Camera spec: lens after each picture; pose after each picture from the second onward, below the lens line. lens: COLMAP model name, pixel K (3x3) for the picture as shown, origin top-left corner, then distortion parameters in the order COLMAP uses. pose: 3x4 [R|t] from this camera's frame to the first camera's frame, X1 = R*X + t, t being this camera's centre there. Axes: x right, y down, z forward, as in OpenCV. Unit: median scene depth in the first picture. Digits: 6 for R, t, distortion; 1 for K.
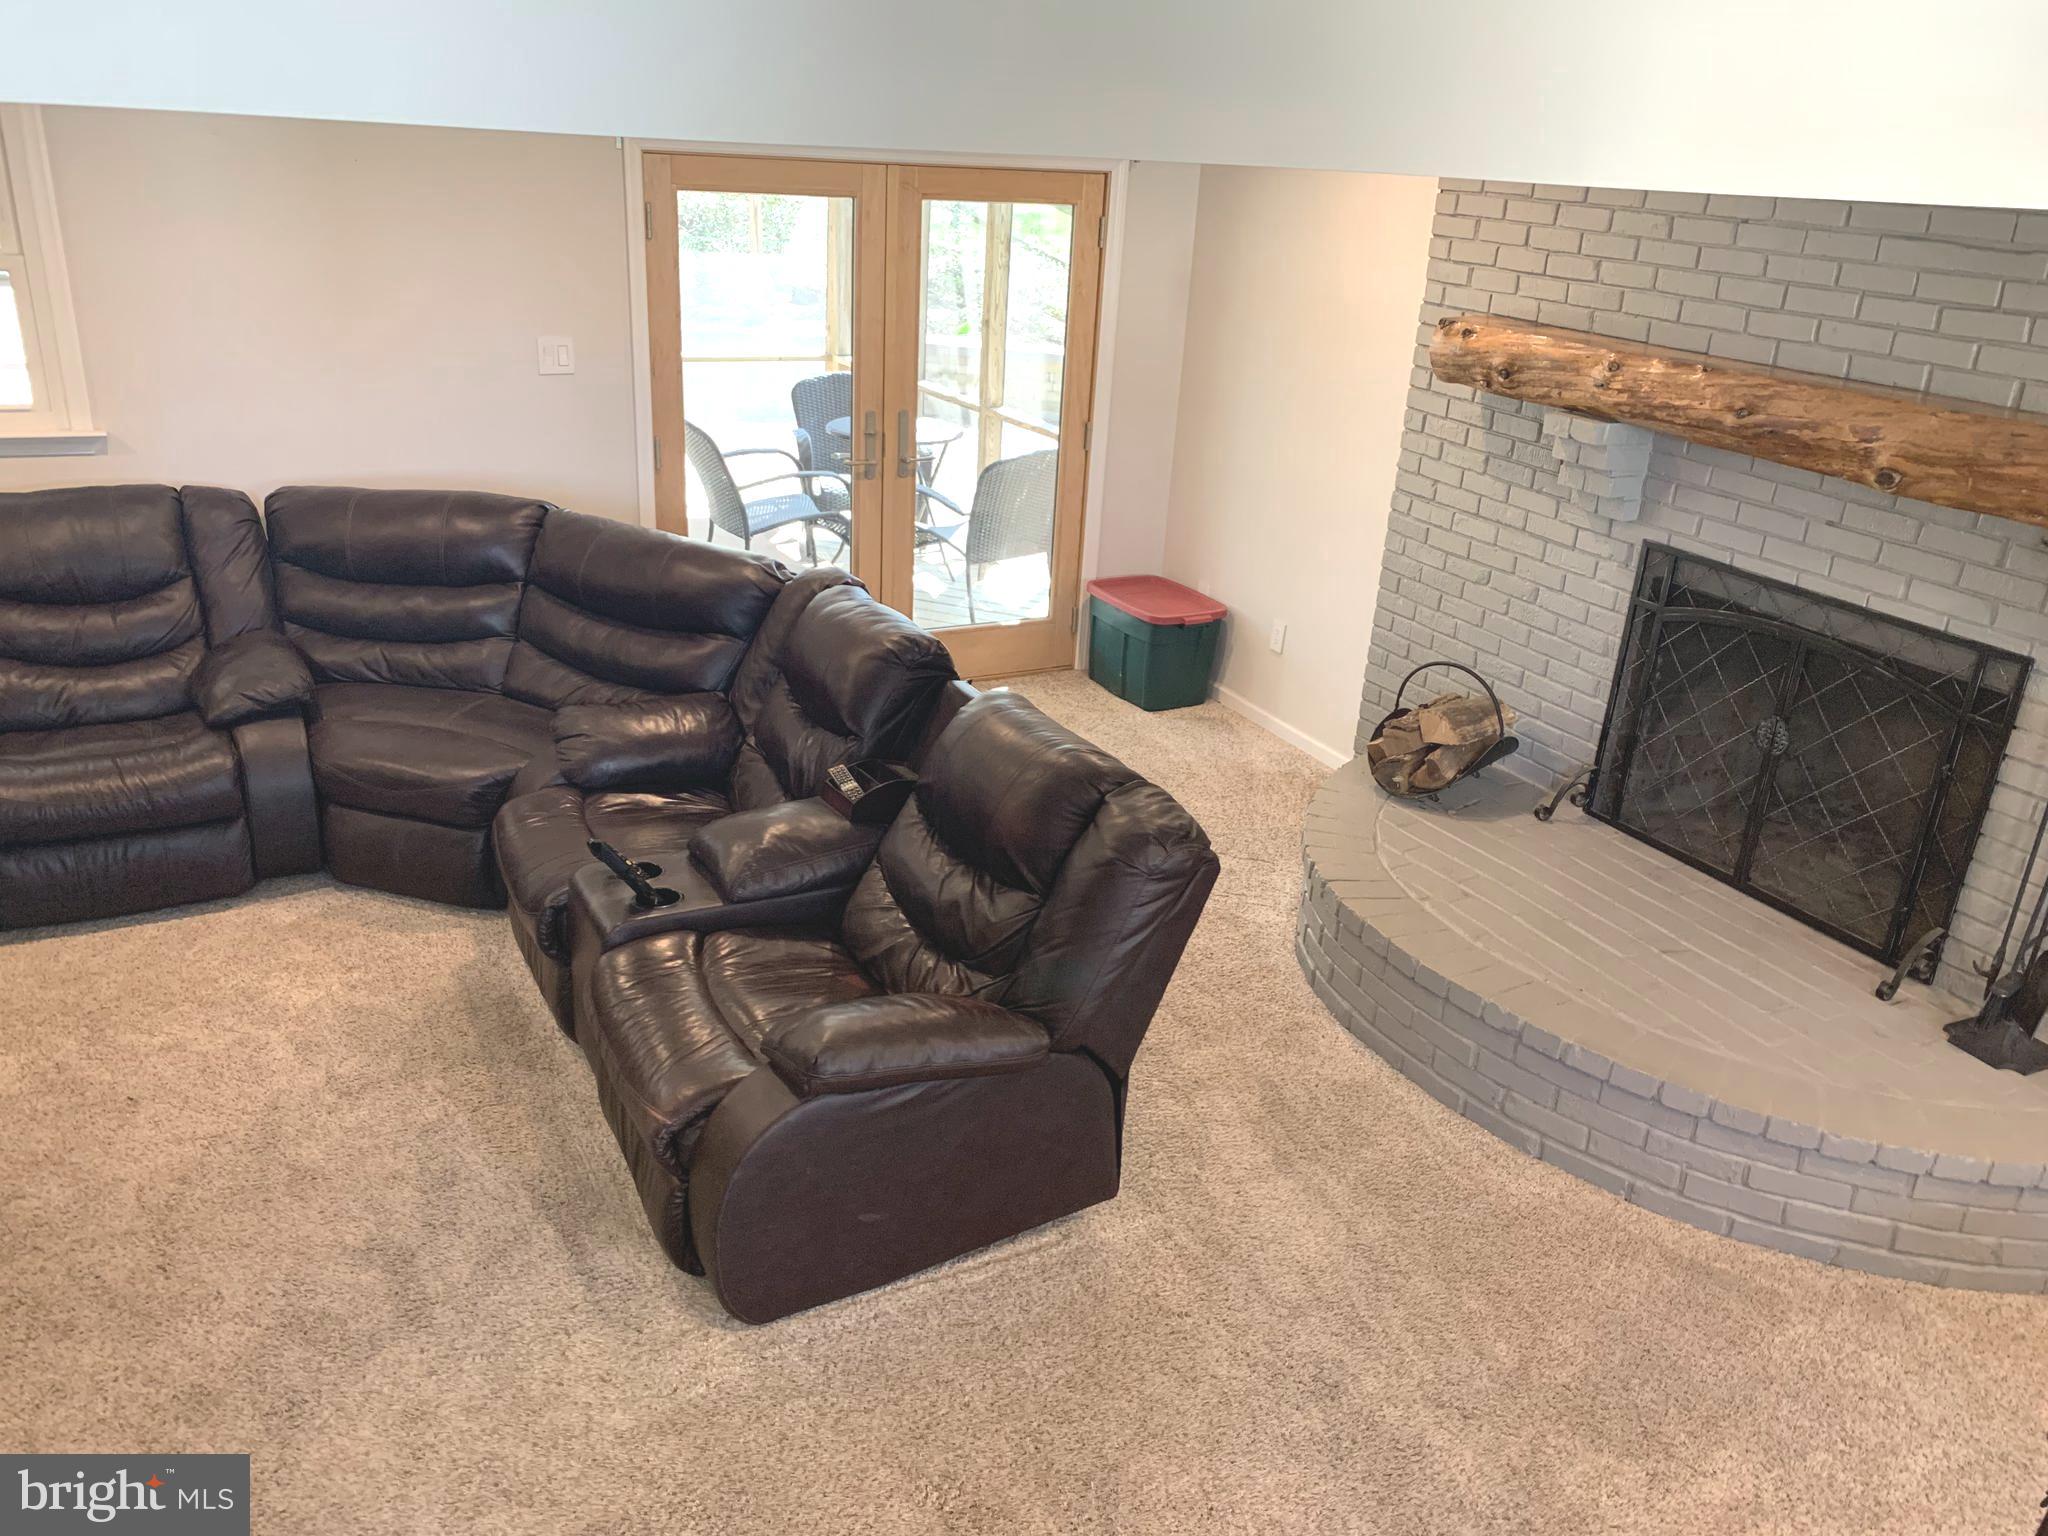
lens RADIAL K [[1573.8, 0, 1024.0], [0, 1573.8, 768.0], [0, 0, 1]] dist [0.011096, -0.004233]
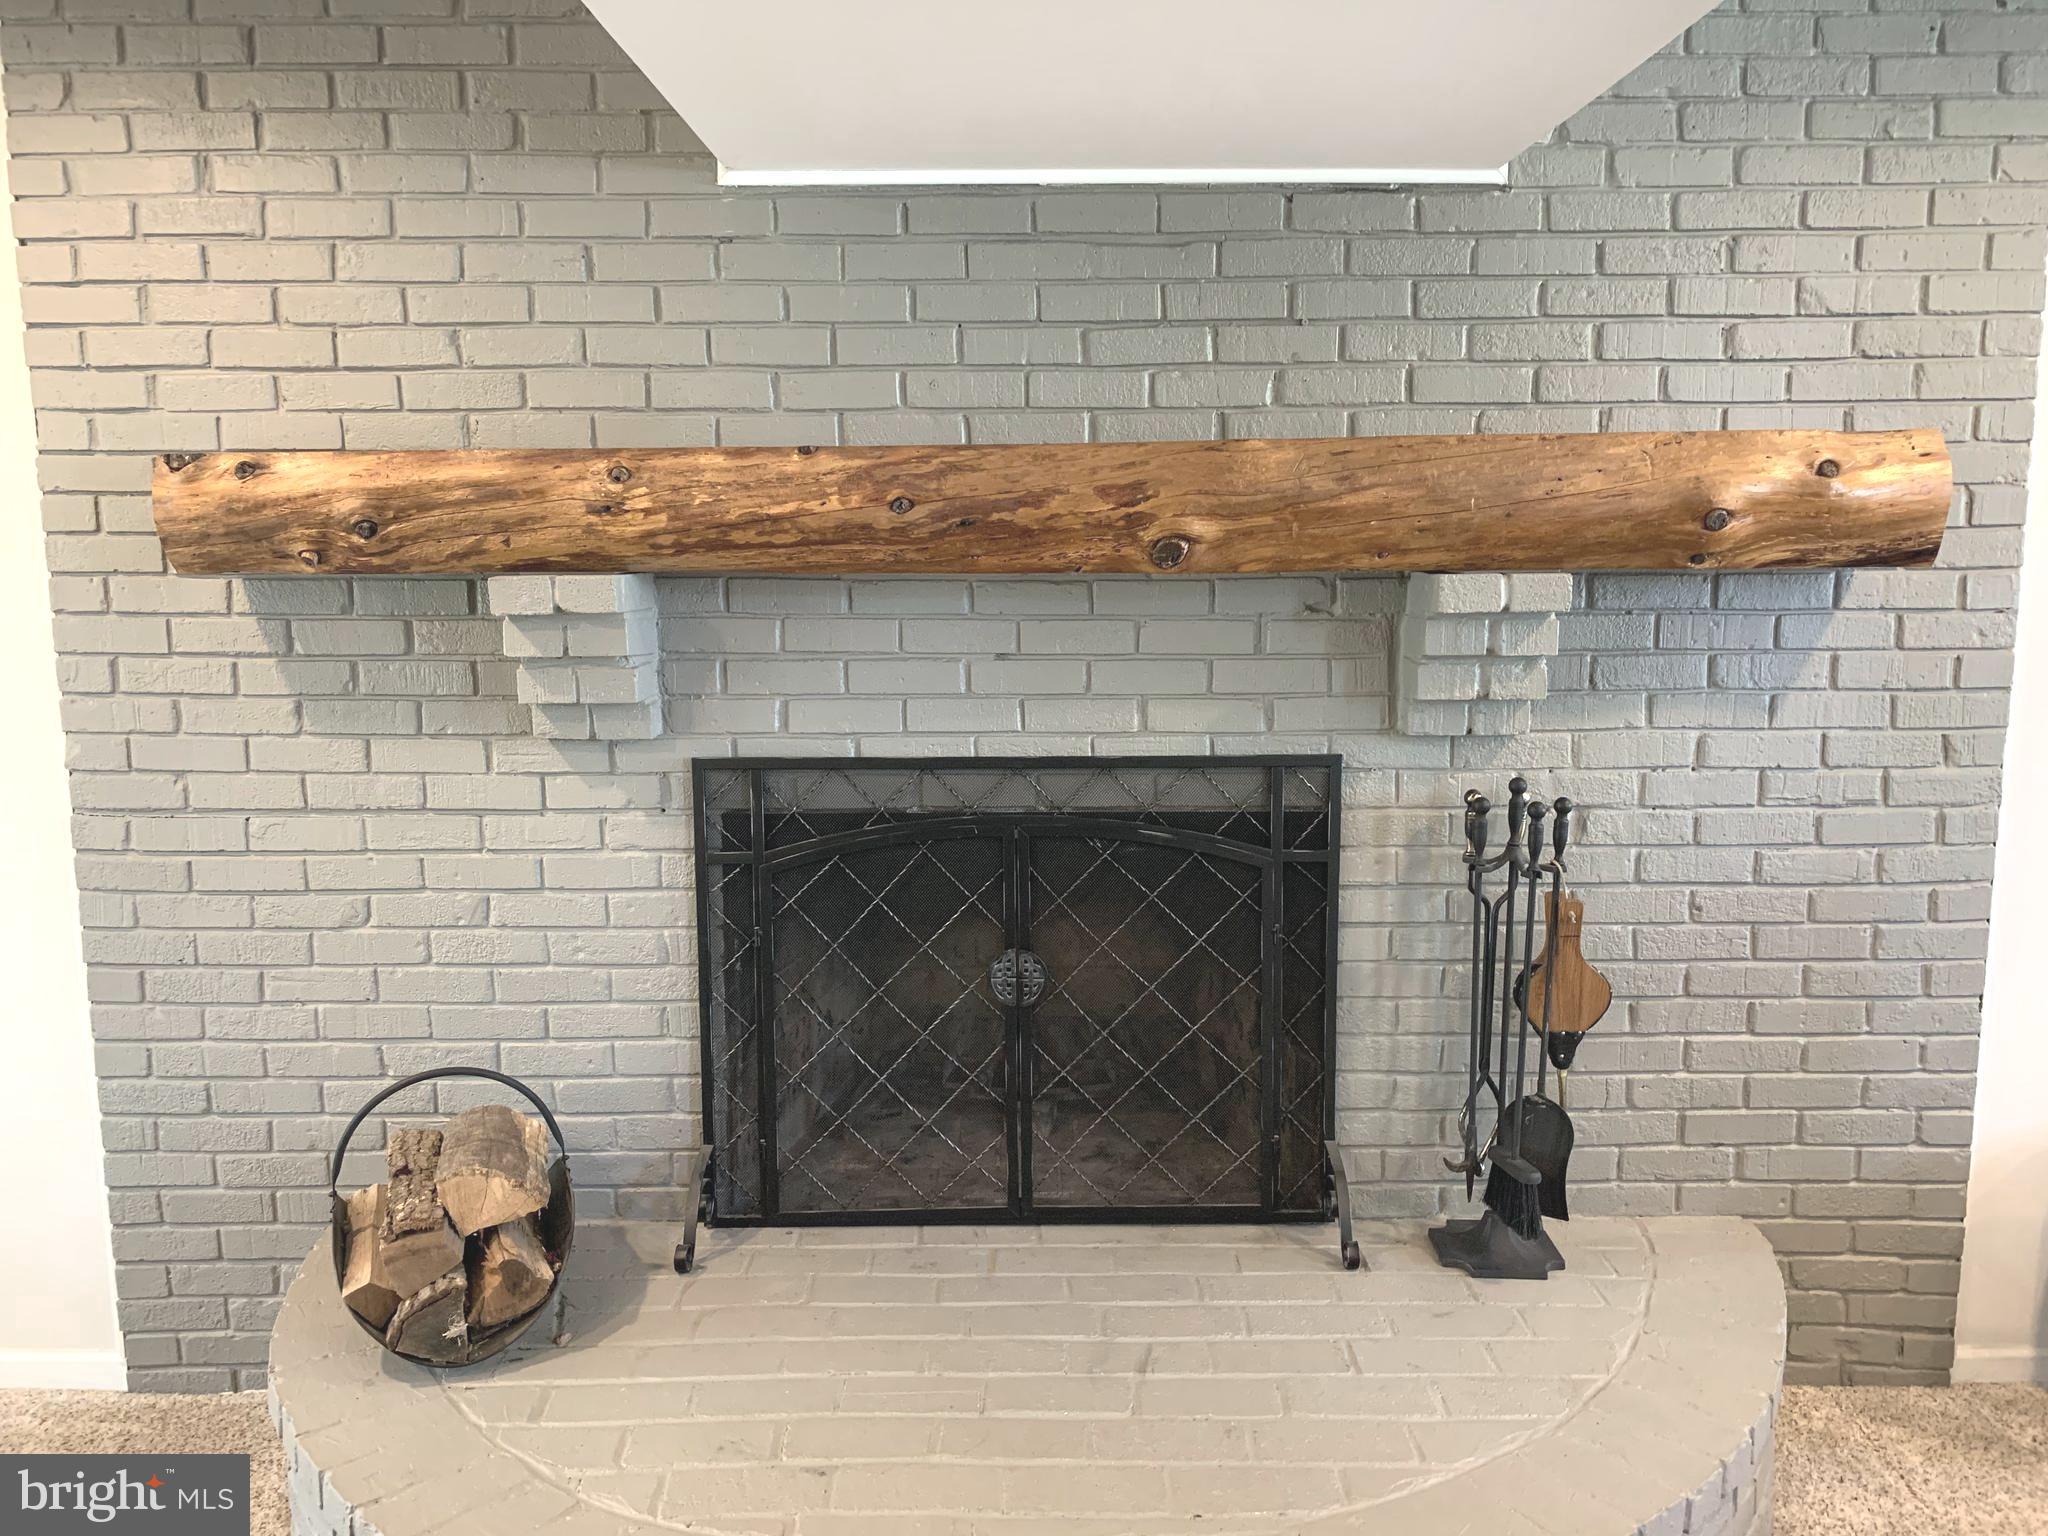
lens RADIAL K [[1577.1, 0, 1024.4], [0, 1577.1, 758.2], [0, 0, 1]] dist [0.072255, -0.122217]
pose [[0.473549, -0.189036, 0.860242, -0.074697], [0.364329, 0.931261, 0.004085, -0.104937], [-0.801882, 0.311477, 0.509870, 0.610108]]
